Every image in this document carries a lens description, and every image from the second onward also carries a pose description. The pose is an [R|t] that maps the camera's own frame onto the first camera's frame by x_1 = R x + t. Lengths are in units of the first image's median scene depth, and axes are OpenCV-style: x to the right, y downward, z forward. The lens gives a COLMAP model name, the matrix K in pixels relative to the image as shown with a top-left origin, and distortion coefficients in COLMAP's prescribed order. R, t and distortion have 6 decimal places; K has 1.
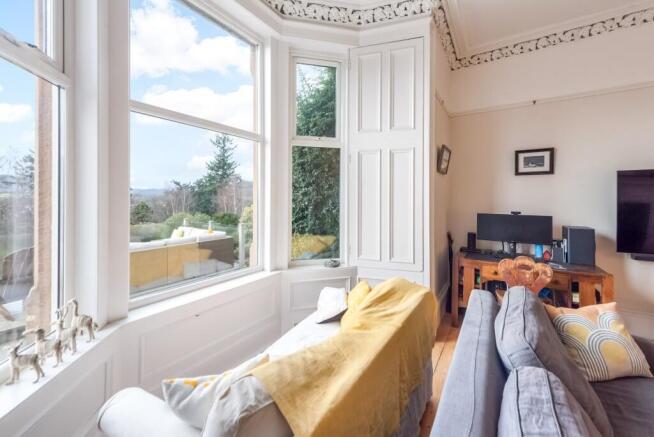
lens RADIAL K [[265.1, 0, 325.6], [0, 265.1, 197.3], [0, 0, 1]] dist [-0.000020, -0.000124]
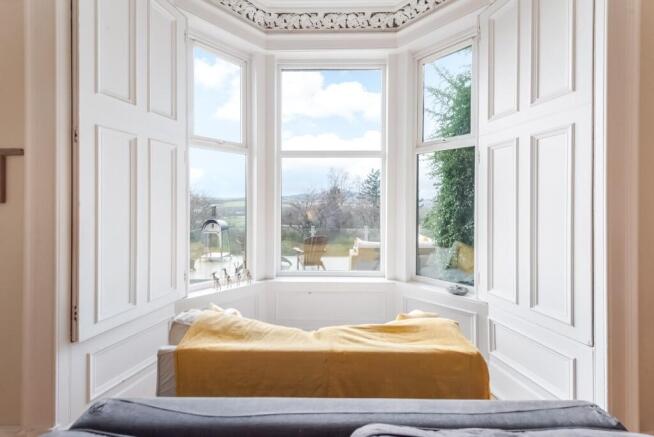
lens RADIAL K [[260.6, 0, 329.0], [0, 260.6, 203.7], [0, 0, 1]] dist [0.002669, -0.000595]
pose [[0.529243, -0.010065, -0.848411, 0.515271], [0.001274, 0.999938, -0.011068, -0.007425], [0.848470, 0.004777, 0.529223, 0.246133]]
